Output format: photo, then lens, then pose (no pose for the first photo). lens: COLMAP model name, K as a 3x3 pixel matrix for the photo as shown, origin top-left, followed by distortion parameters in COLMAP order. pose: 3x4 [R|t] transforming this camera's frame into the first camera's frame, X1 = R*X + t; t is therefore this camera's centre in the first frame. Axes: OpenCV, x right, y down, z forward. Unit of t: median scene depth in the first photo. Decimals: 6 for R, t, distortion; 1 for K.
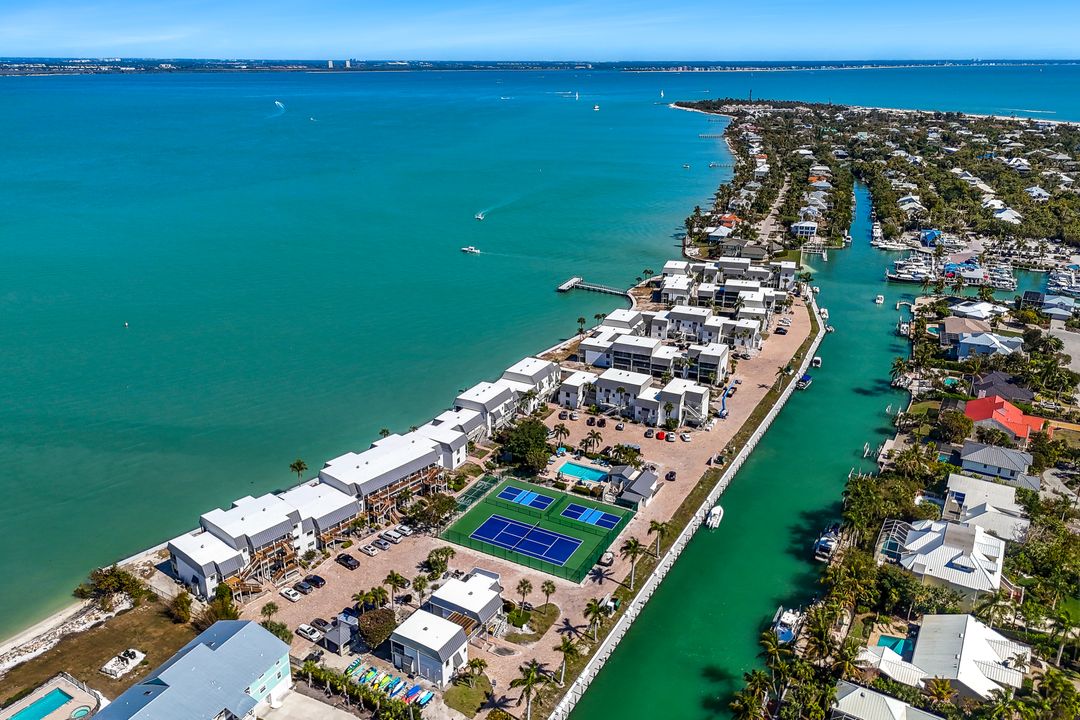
lens RADIAL K [[807.4, 0, 540.0], [0, 807.4, 360.0], [0, 0, 1]] dist [0.087784, -0.137898]
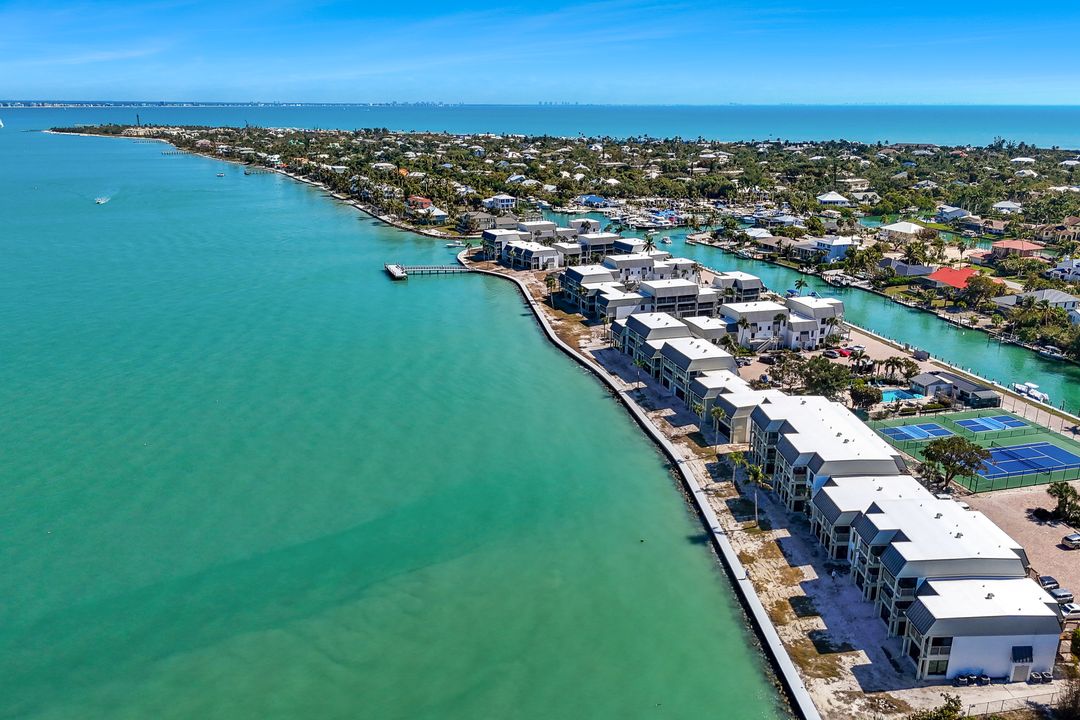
lens RADIAL K [[820.2, 0, 540.0], [0, 820.2, 360.0], [0, 0, 1]] dist [0.046944, -0.035230]
pose [[0.715899, -0.205552, 0.667261, -0.677099], [0.240069, 0.969881, 0.041207, -0.015521], [-0.655634, 0.130689, 0.743683, 0.535623]]
